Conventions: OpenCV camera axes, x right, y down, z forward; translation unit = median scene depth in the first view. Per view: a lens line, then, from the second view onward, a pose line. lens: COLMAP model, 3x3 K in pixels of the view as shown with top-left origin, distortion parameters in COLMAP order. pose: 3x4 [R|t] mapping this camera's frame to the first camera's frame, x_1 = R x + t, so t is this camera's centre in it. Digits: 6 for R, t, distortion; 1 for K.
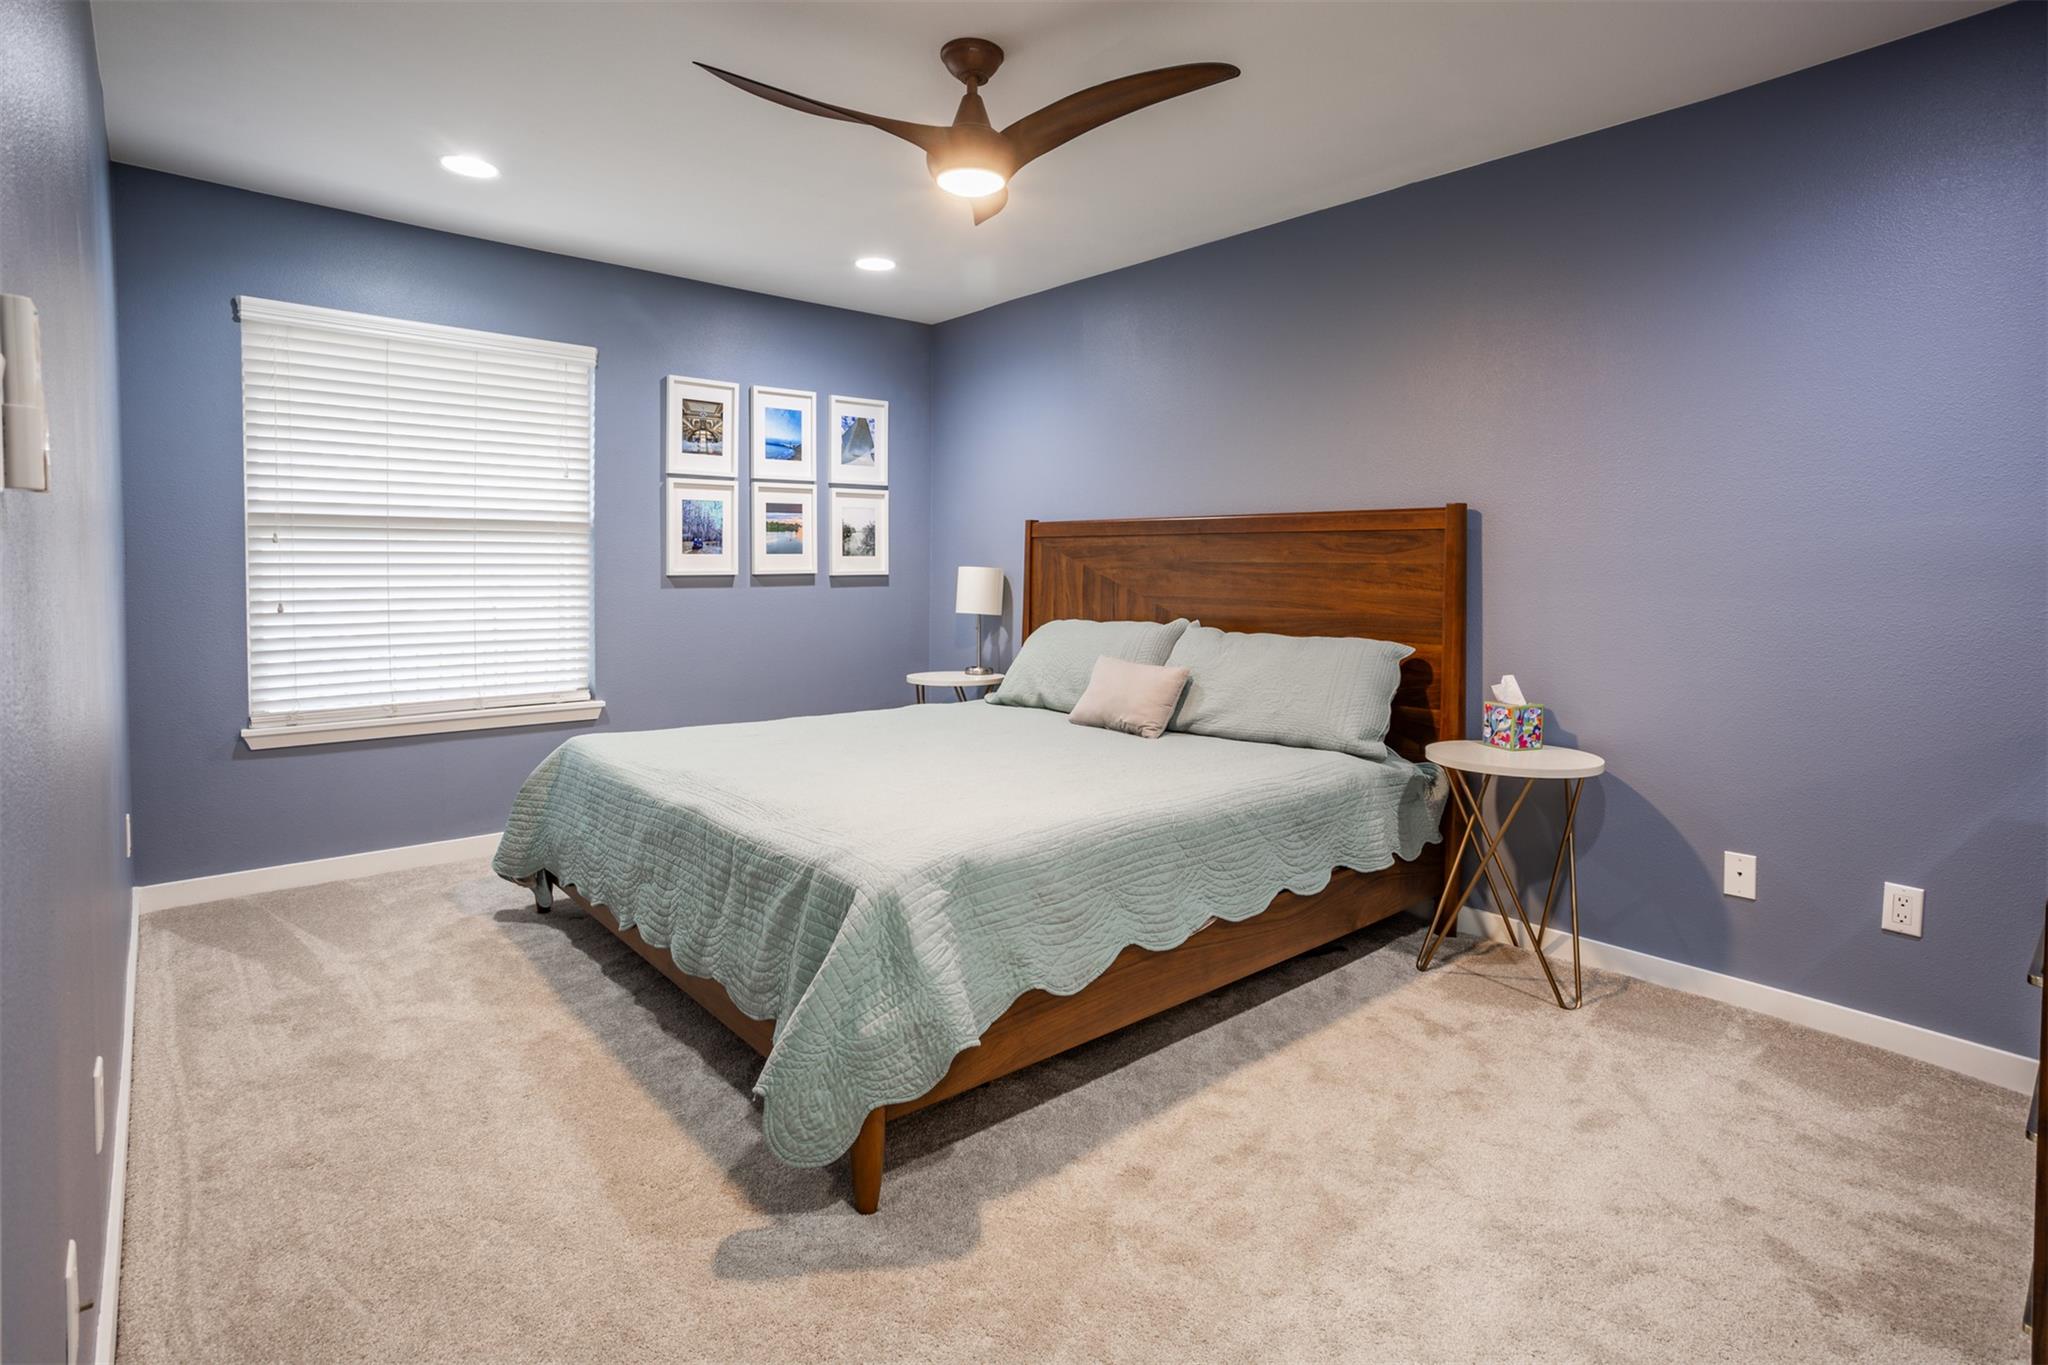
lens RADIAL K [[996.6, 0, 1020.6], [0, 996.6, 649.4], [0, 0, 1]] dist [-0.054803, 0.041466]
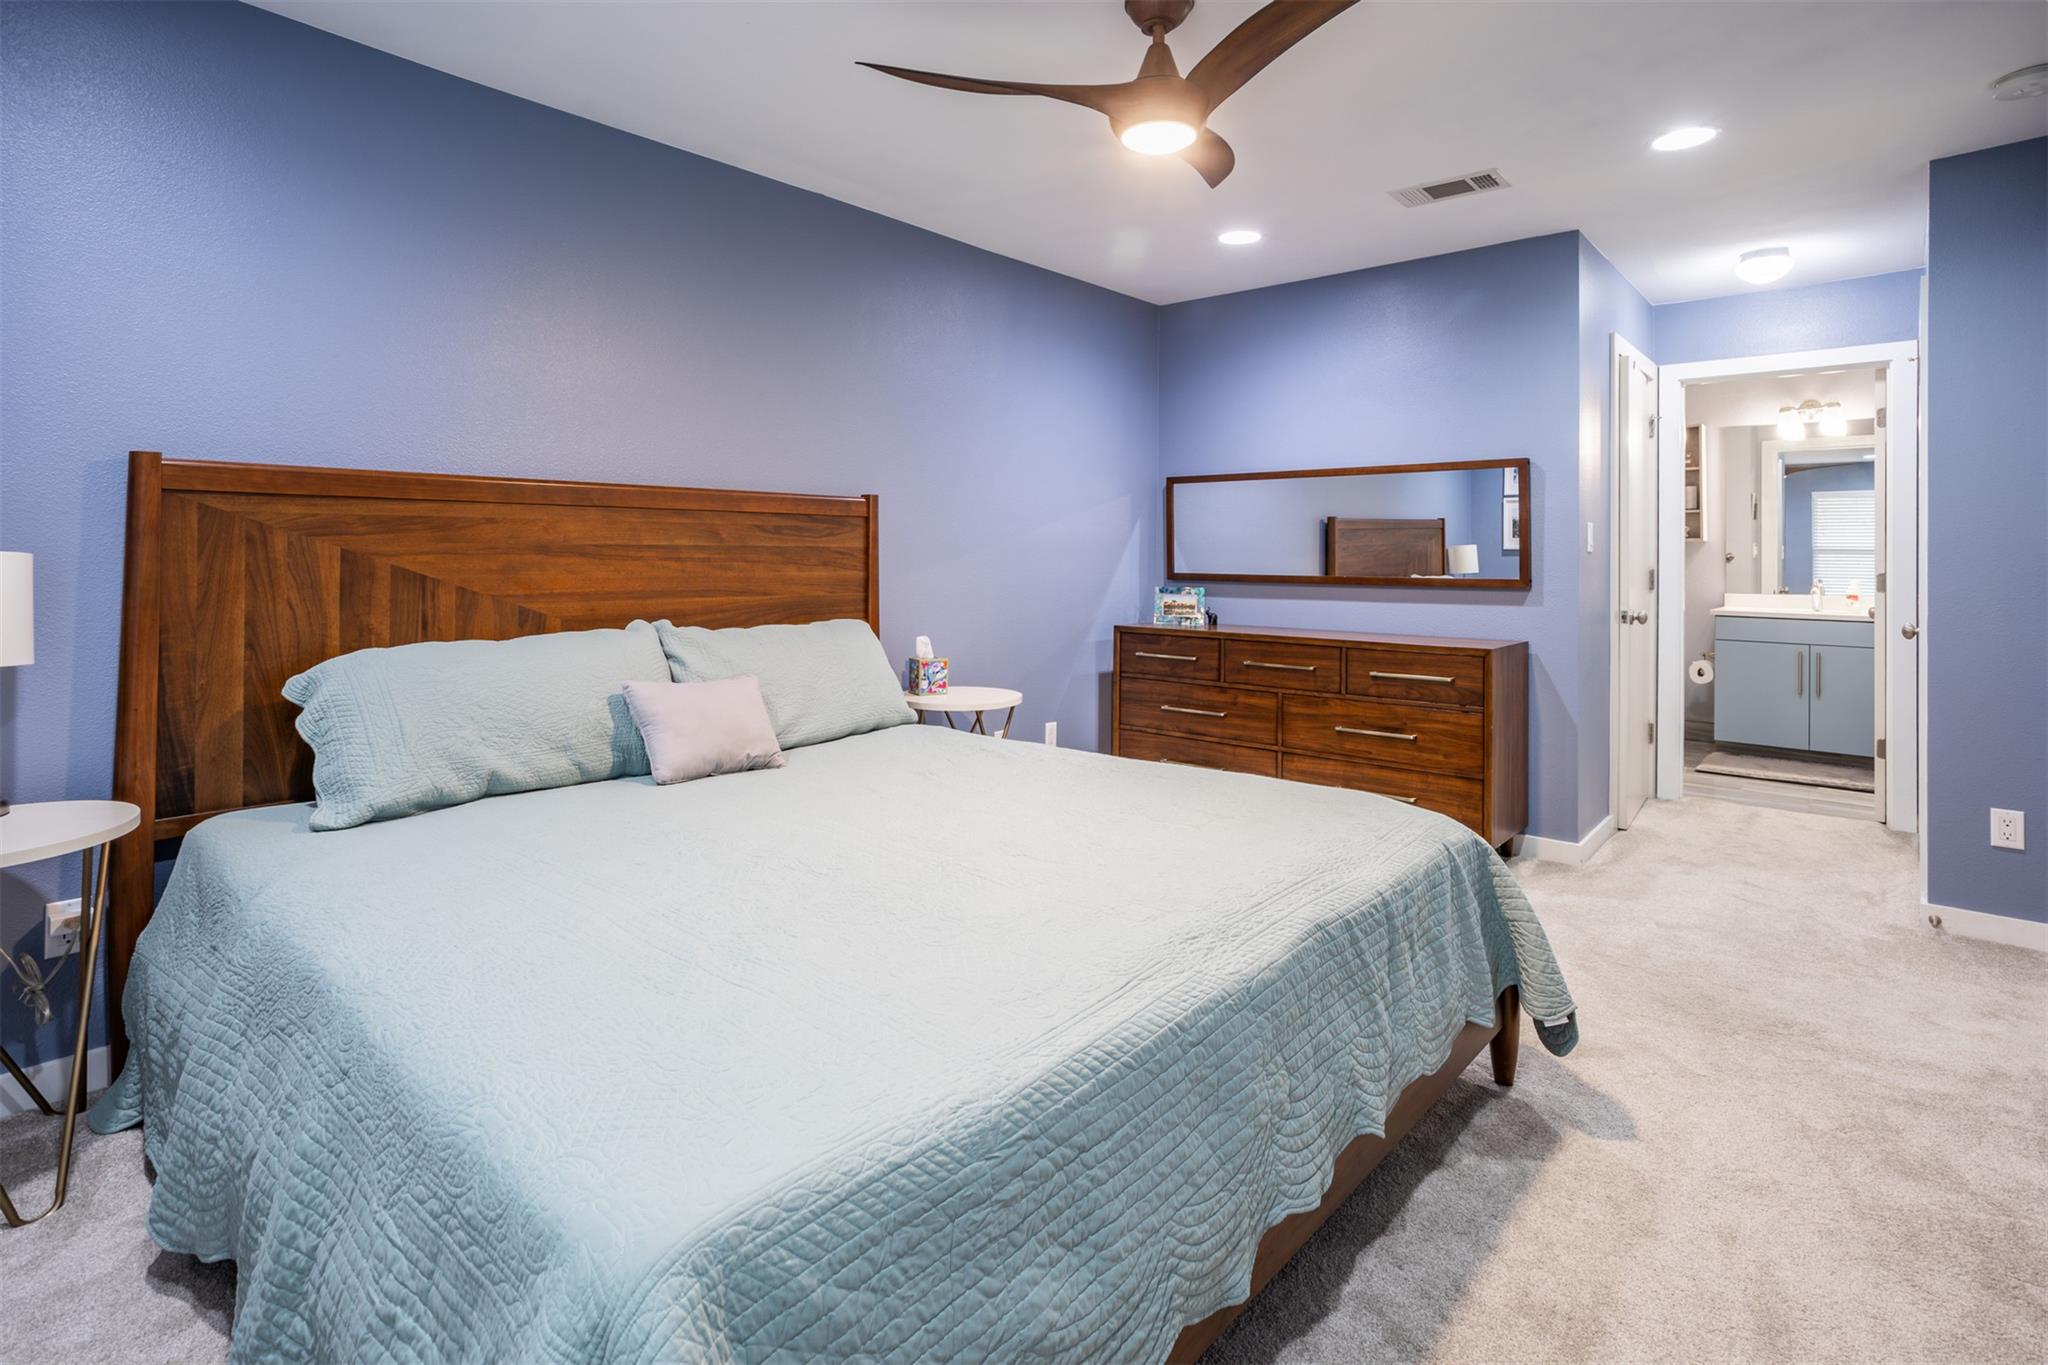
lens RADIAL K [[1033.7, 0, 1022.6], [0, 1033.7, 567.5], [0, 0, 1]] dist [-0.074506, 0.072144]
pose [[-0.106155, -0.032775, 0.993809, -0.652733], [0.069826, 0.996744, 0.040331, -0.083907], [-0.991895, 0.073675, -0.103521, 0.815017]]
